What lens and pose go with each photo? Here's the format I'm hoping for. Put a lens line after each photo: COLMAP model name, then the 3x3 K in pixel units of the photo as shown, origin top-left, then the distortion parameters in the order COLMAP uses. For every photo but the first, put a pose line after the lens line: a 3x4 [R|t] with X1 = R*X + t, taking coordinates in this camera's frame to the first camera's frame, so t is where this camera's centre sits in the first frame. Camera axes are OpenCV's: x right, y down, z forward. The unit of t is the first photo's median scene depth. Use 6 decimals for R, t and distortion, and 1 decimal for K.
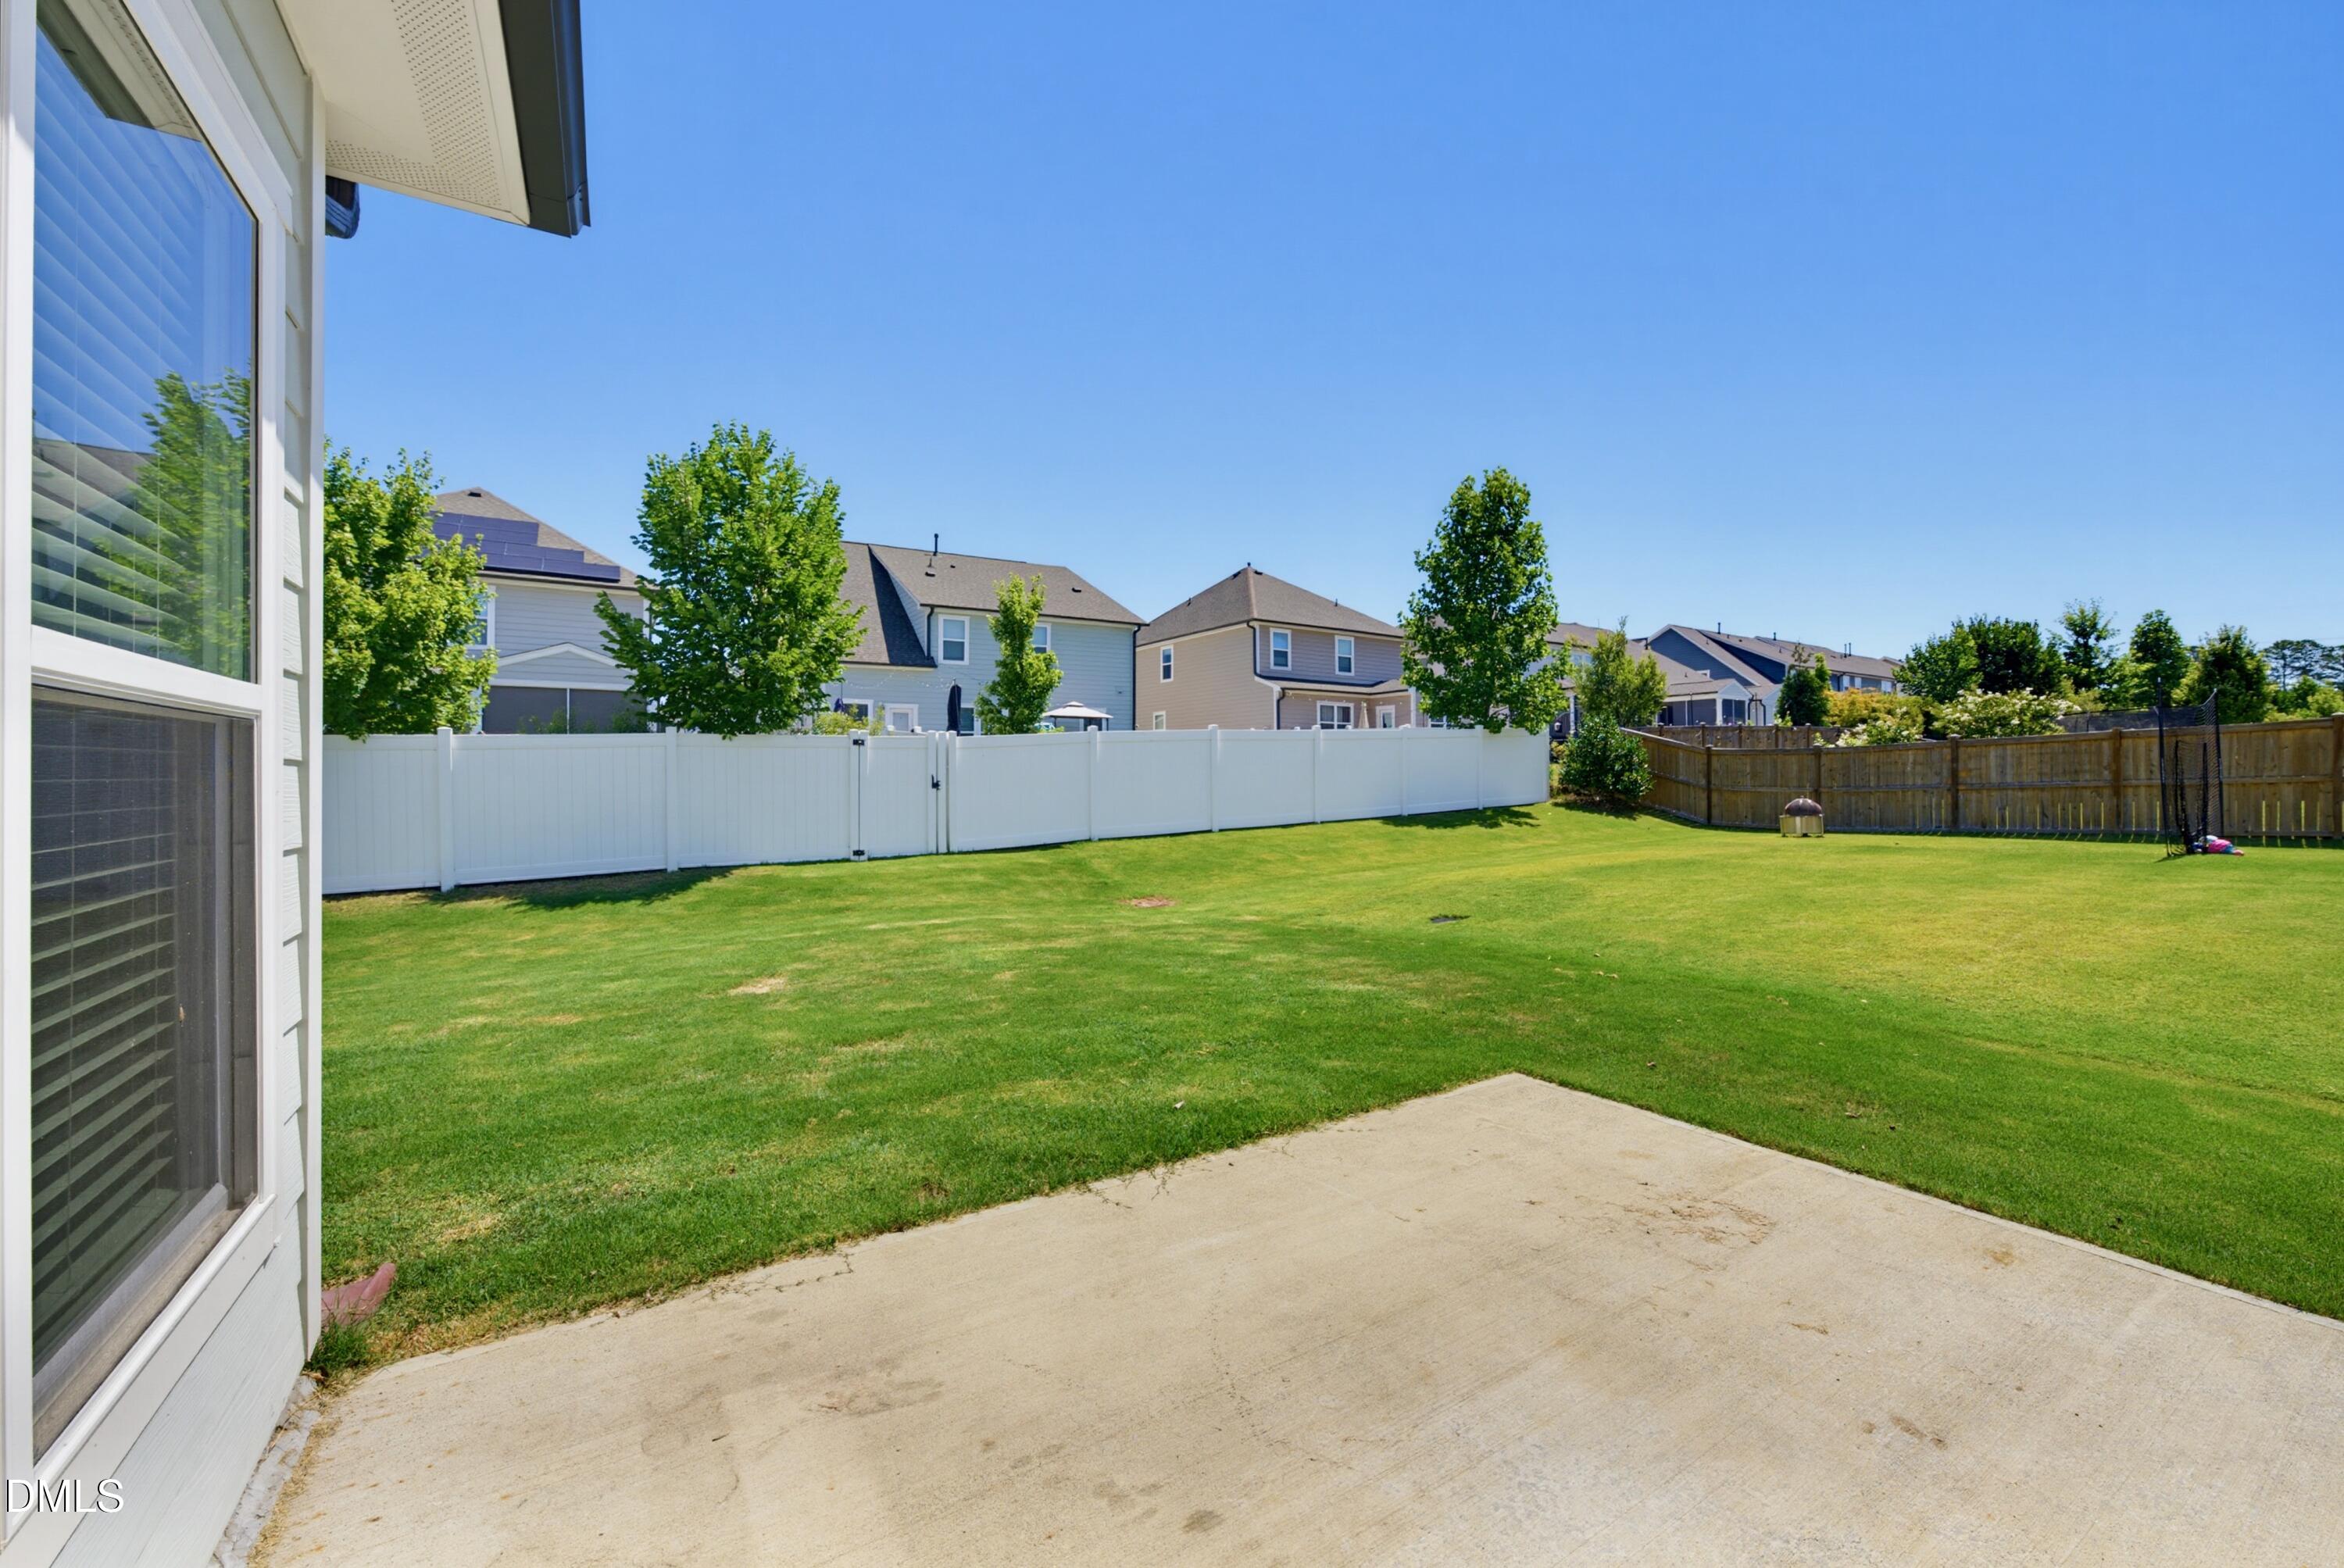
lens RADIAL K [[928.5, 0, 1206.0], [0, 928.5, 784.9], [0, 0, 1]] dist [-0.059994, 0.041399]
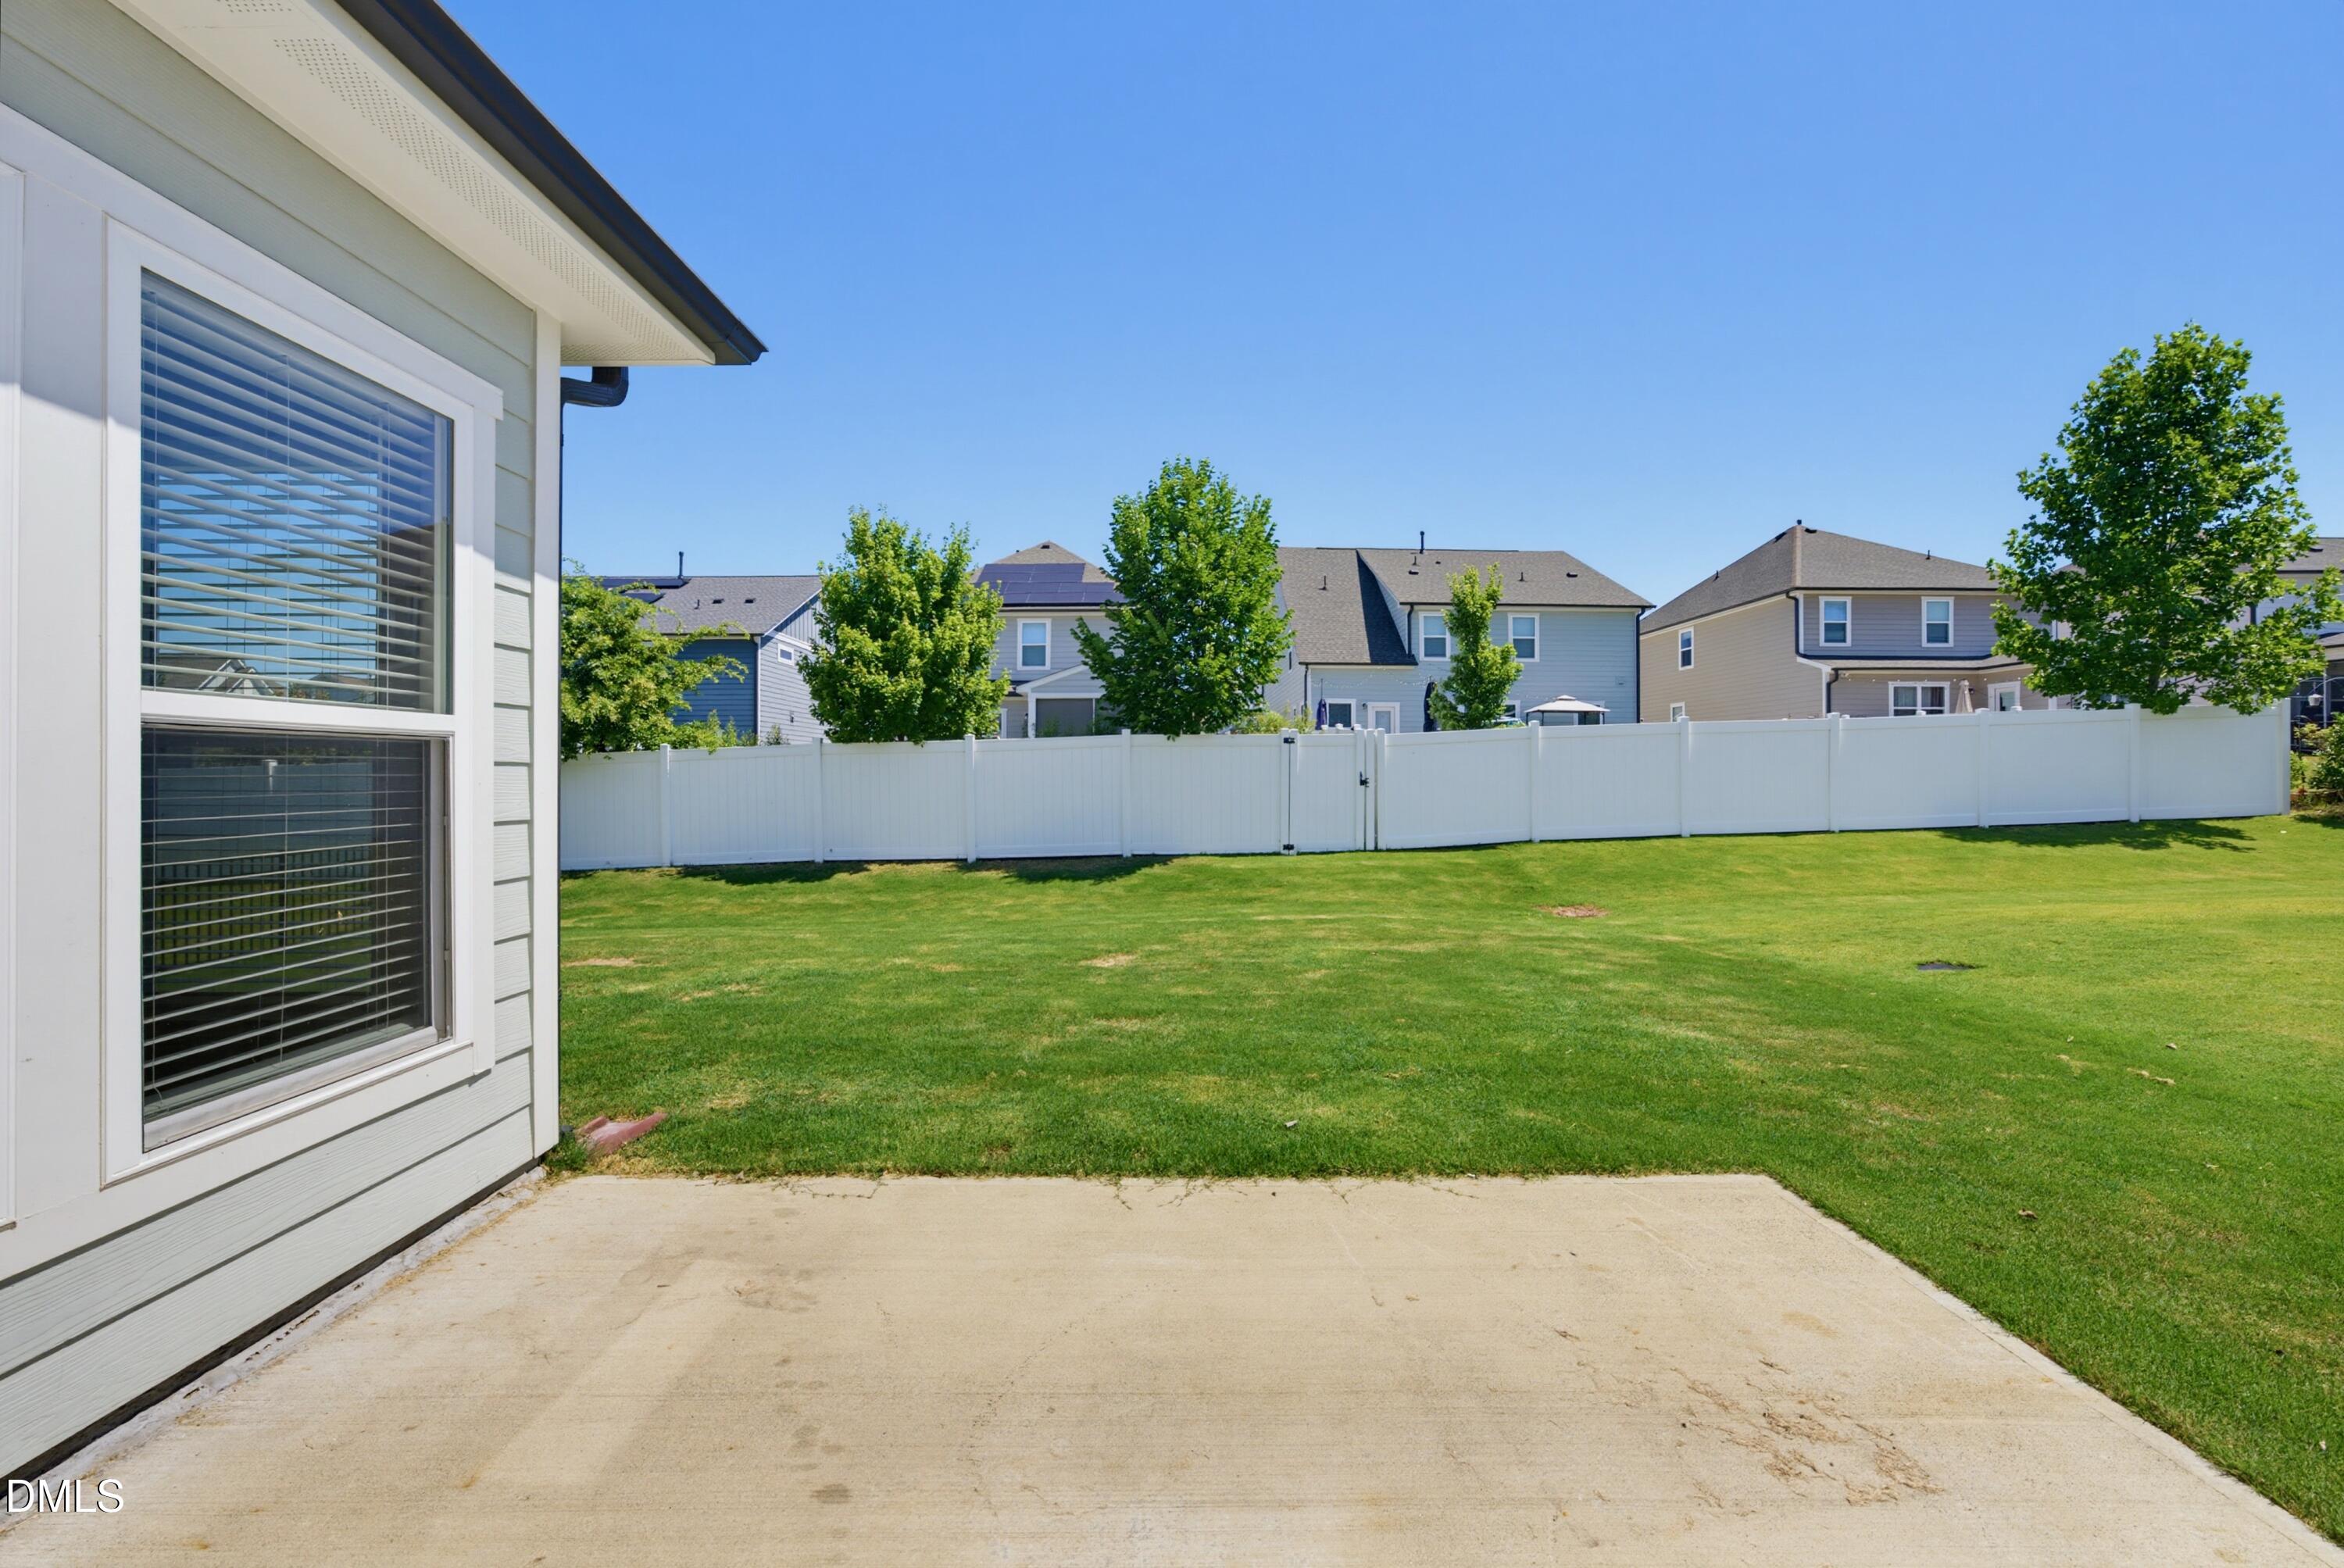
lens RADIAL K [[937.7, 0, 1184.2], [0, 937.7, 775.6], [0, 0, 1]] dist [-0.034651, 0.015244]
pose [[0.846741, 0.003118, -0.531996, 0.099877], [-0.007566, 0.999952, -0.006181, 0.000627], [0.531952, 0.009259, 0.846724, 0.036917]]
